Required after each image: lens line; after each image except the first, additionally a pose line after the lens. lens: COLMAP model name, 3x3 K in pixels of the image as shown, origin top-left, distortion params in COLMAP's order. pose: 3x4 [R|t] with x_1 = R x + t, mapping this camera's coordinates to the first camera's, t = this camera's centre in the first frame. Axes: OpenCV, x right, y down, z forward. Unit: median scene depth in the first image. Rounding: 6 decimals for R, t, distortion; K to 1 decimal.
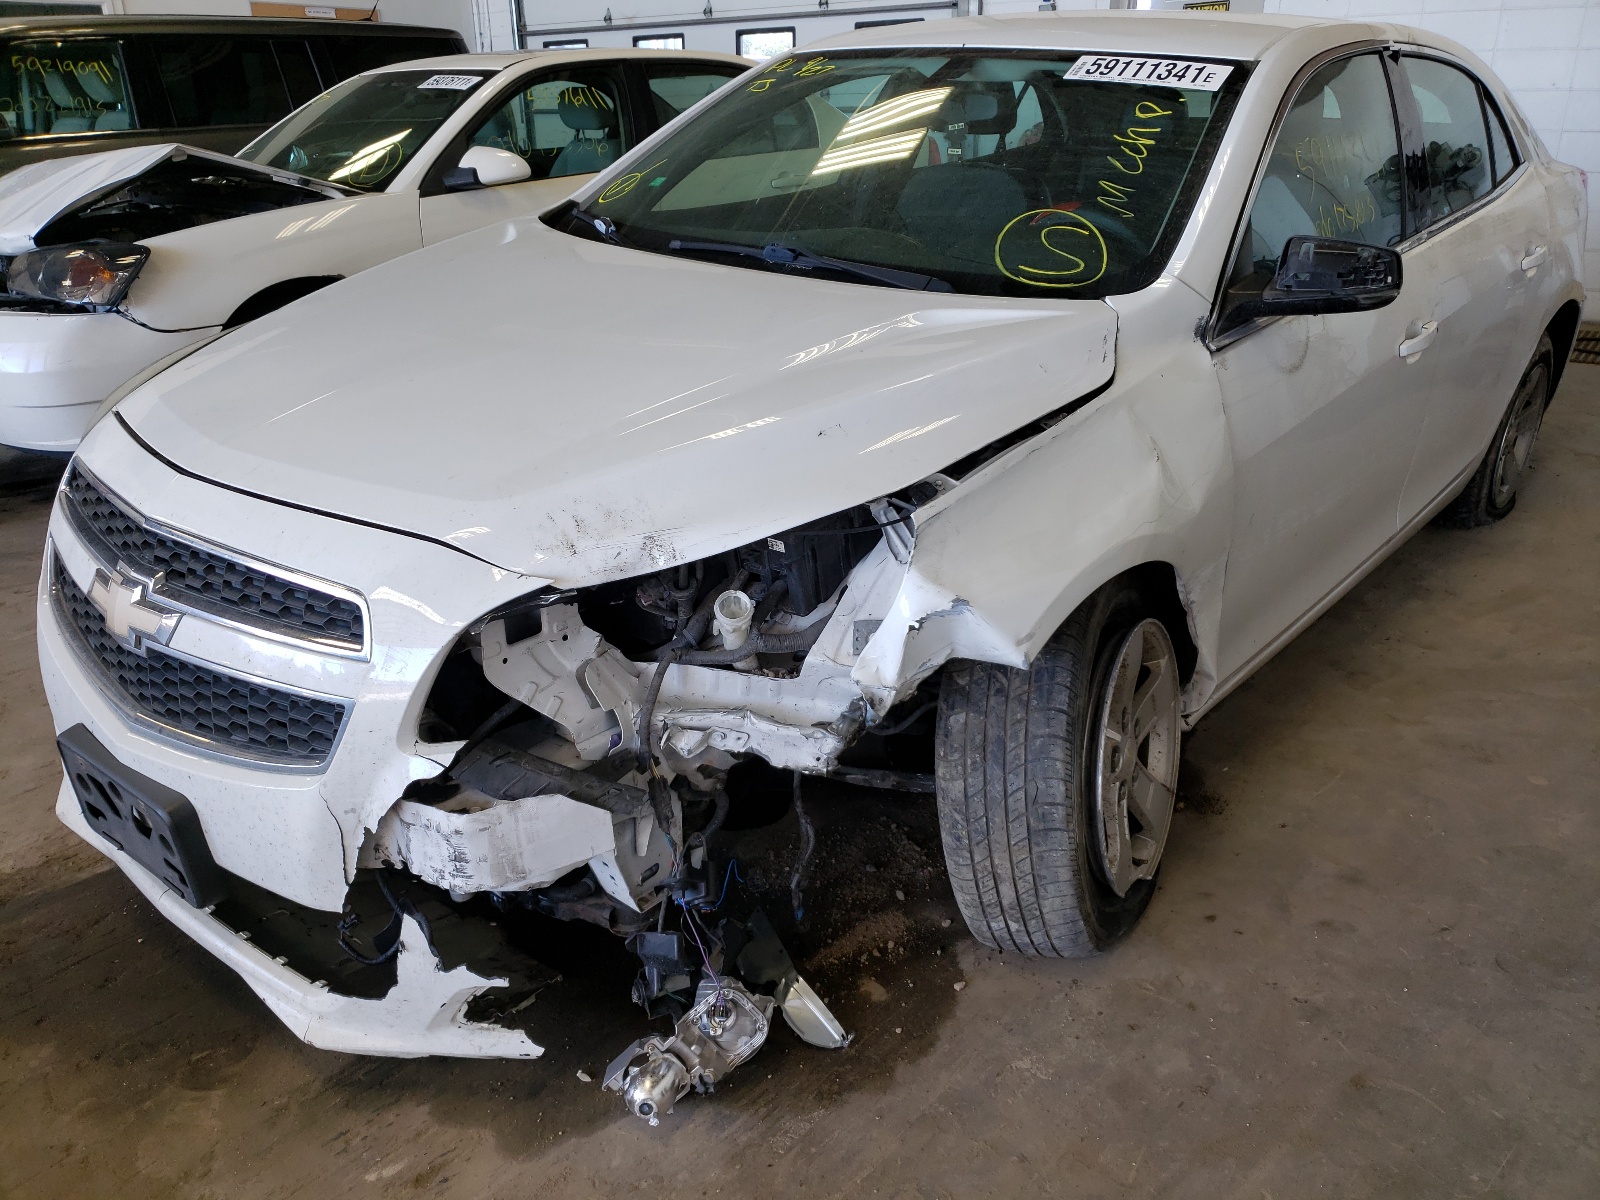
lens RADIAL K [[1218.4, 0, 799.3], [0, 1218.4, 613.8], [0, 0, 1]] dist [0.035924, -0.012063]
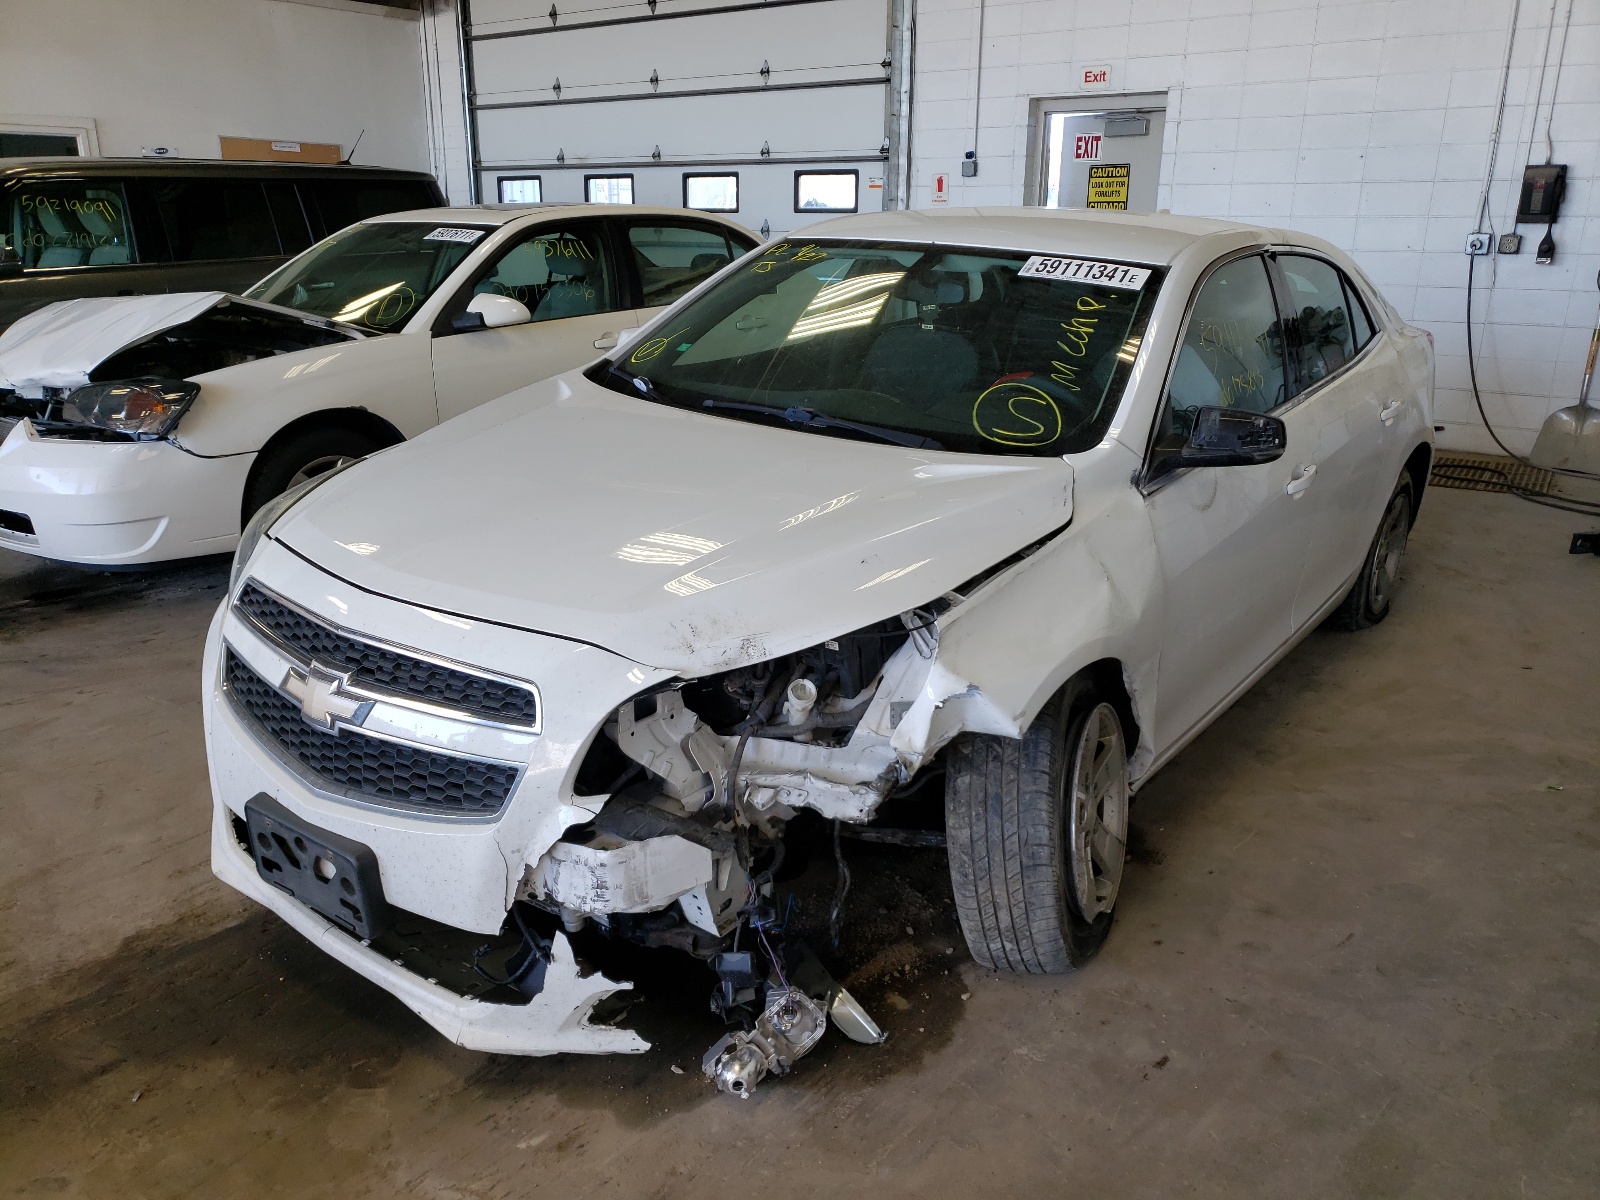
lens RADIAL K [[1218.4, 0, 799.3], [0, 1218.4, 613.8], [0, 0, 1]] dist [0.035924, -0.012063]
pose [[0.997776, -0.001676, 0.066635, -0.131331], [0.007274, 0.996450, -0.083866, 0.018282], [-0.066258, 0.084164, 0.994247, -0.288521]]
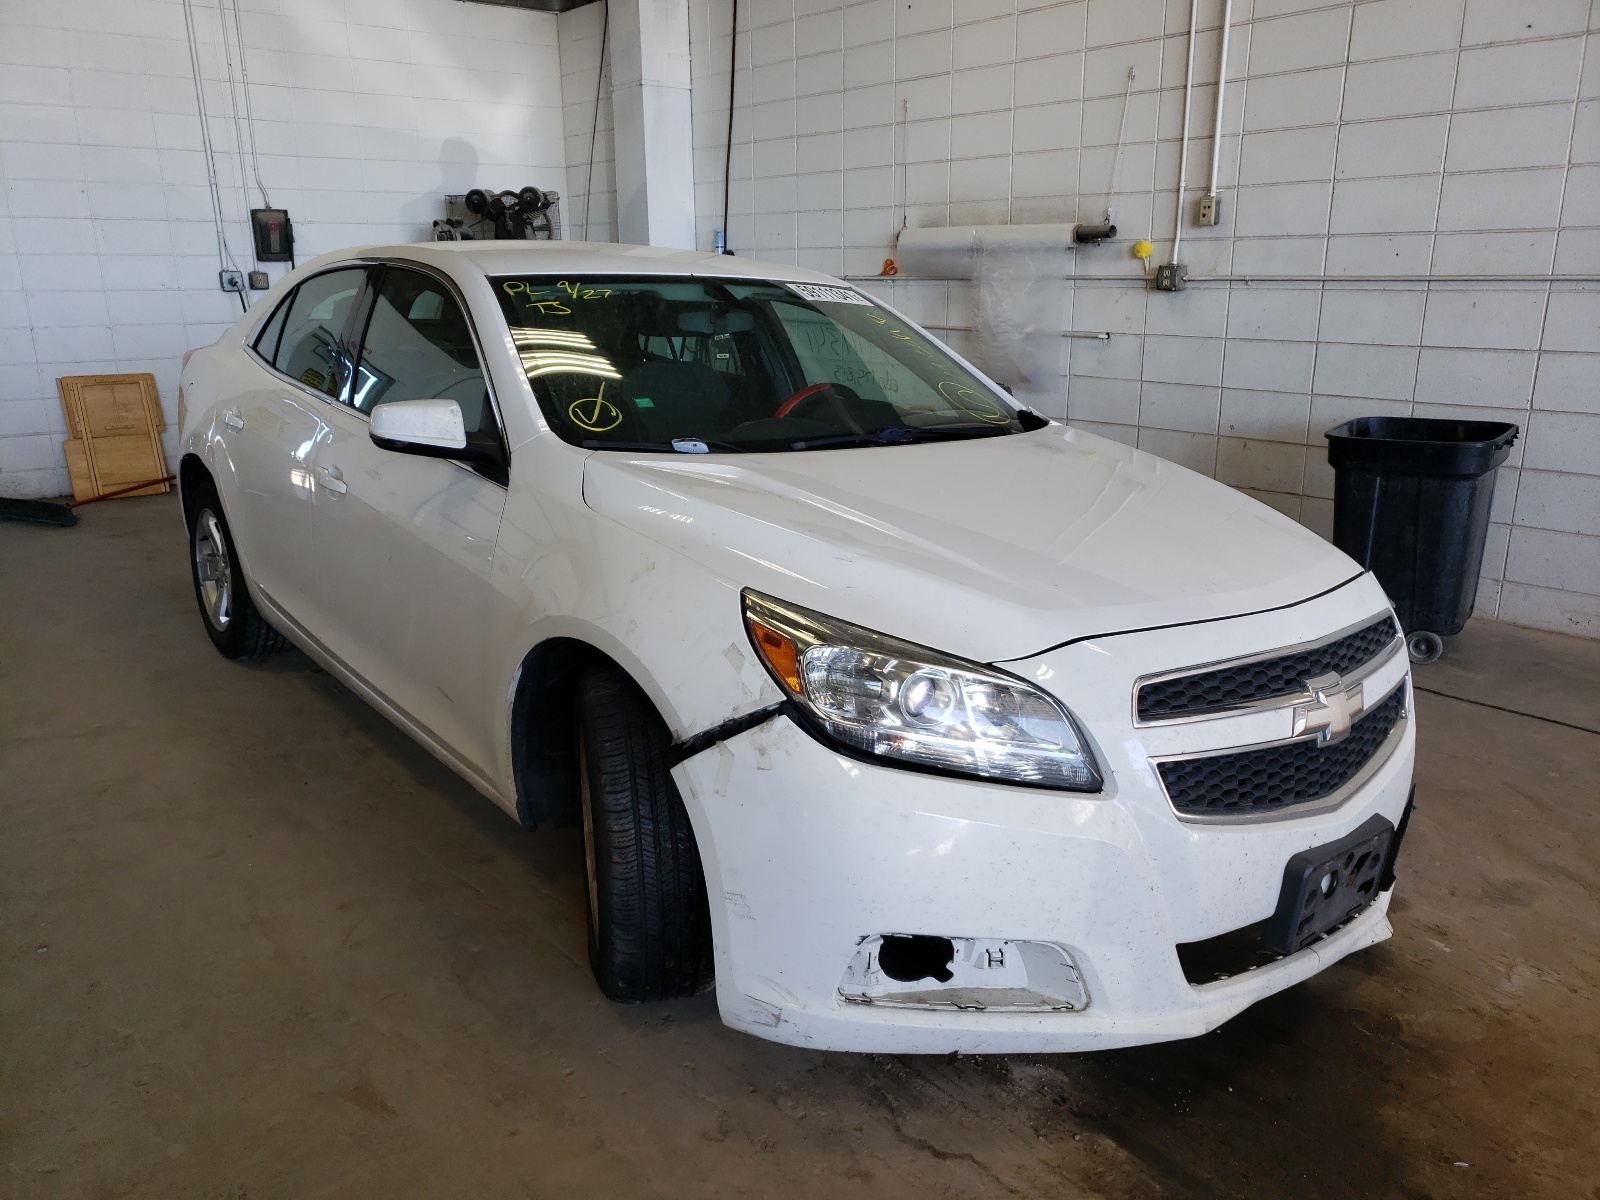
lens RADIAL K [[1218.4, 0, 799.3], [0, 1218.4, 613.8], [0, 0, 1]] dist [0.035924, -0.012063]
pose [[0.181575, -0.259216, 0.948598, -1.758490], [0.379333, 0.908438, 0.175632, -0.516110], [-0.907269, 0.327944, 0.263278, 1.076573]]
